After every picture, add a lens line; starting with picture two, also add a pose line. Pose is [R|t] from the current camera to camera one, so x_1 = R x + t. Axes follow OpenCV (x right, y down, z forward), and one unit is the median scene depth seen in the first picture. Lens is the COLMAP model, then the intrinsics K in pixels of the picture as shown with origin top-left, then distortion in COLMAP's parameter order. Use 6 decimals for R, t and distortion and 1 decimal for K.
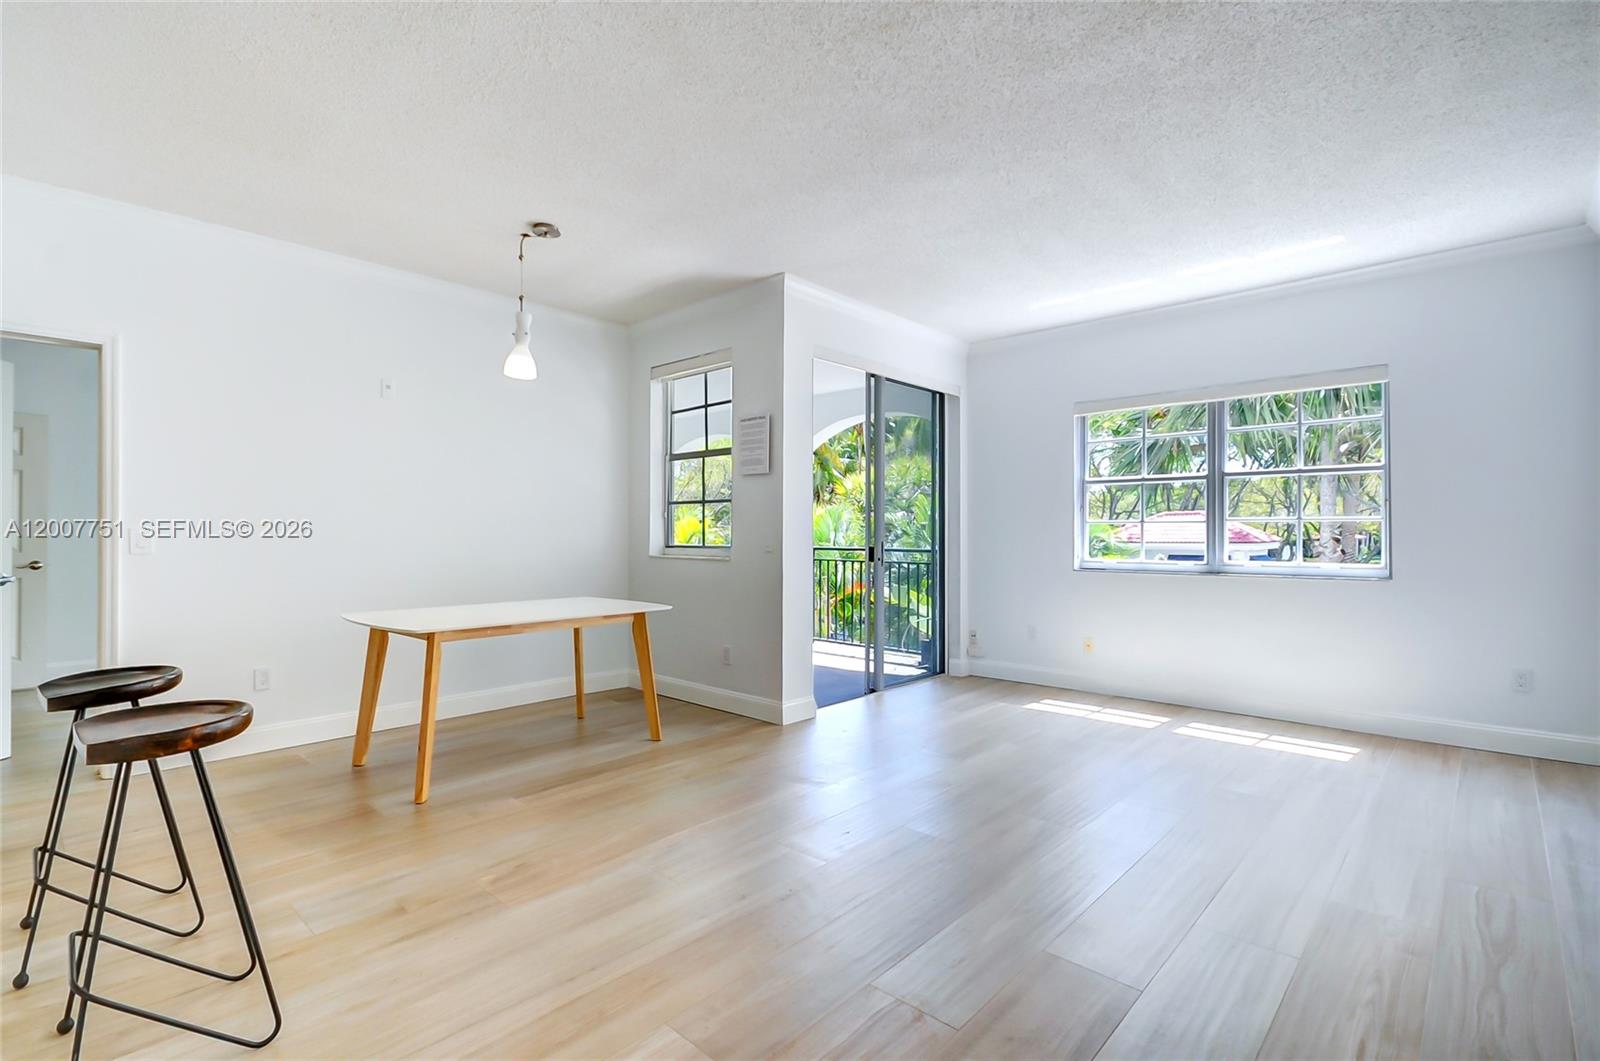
lens RADIAL K [[735.4, 0, 801.0], [0, 735.4, 530.6], [0, 0, 1]] dist [0.012370, 0.000181]
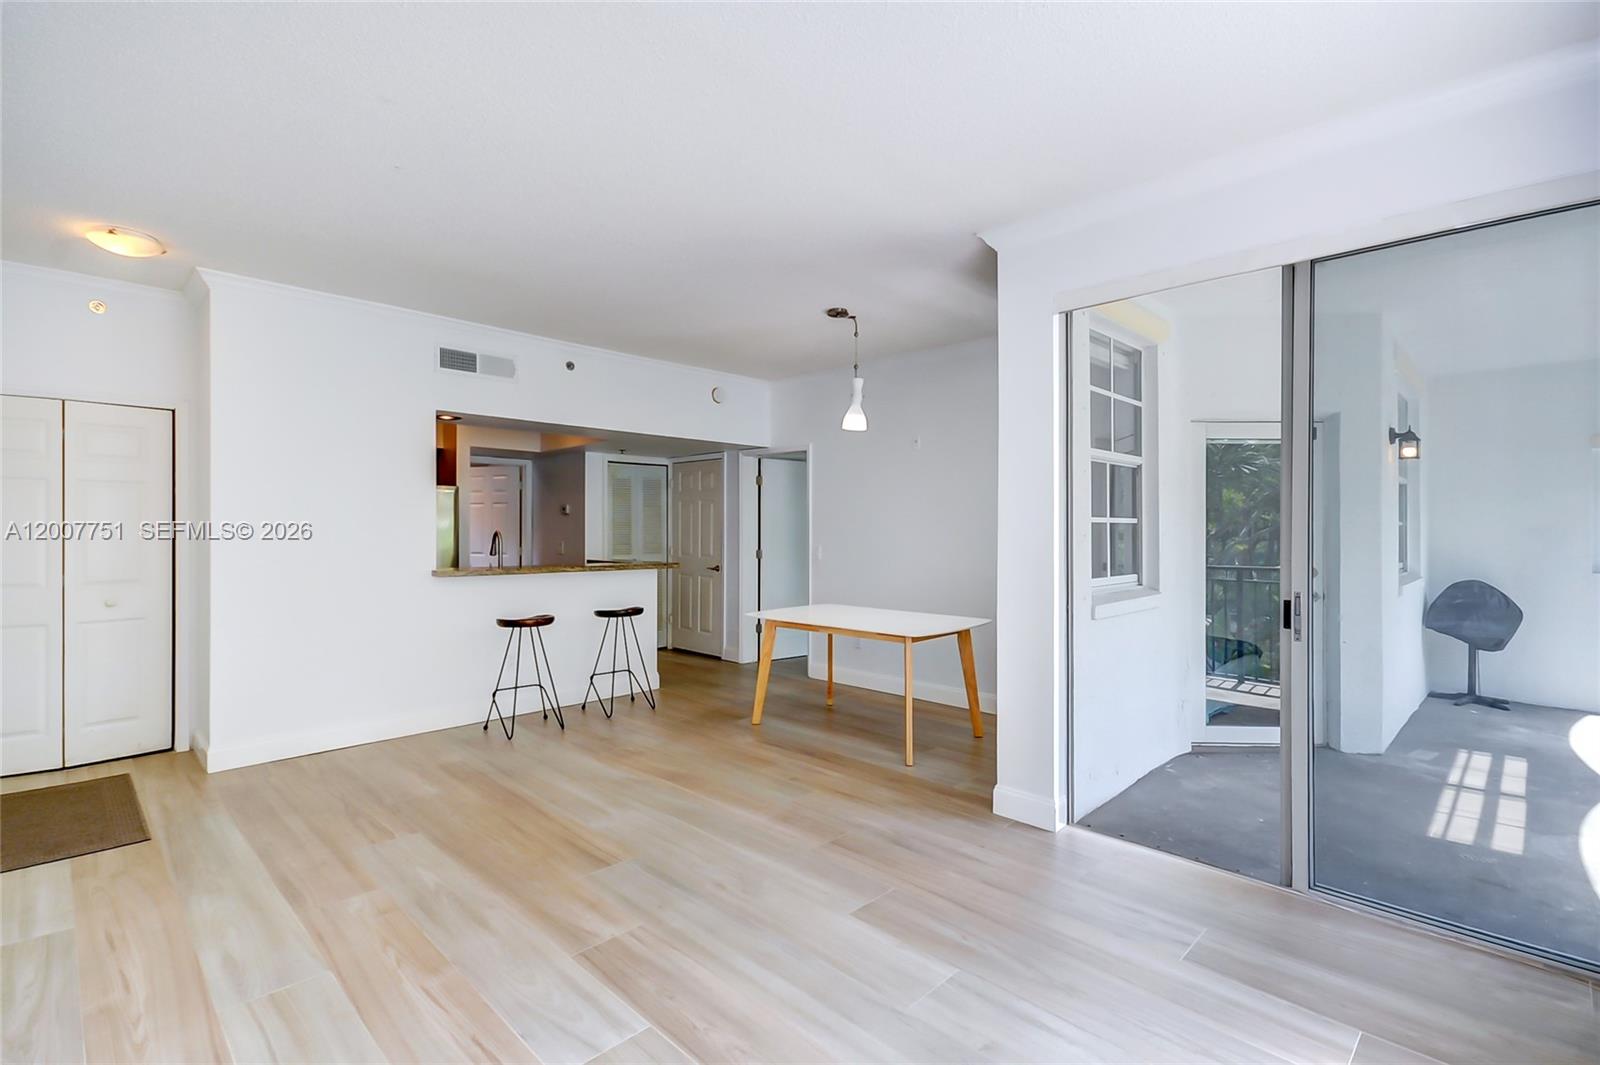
lens RADIAL K [[735.4, 0, 801.4], [0, 735.4, 530.2], [0, 0, 1]] dist [0.012370, 0.000181]
pose [[-0.033470, 0.000957, -0.999439, 0.948174], [0.001749, 0.999998, 0.000899, -0.039992], [0.999438, -0.001718, -0.033472, 1.046276]]
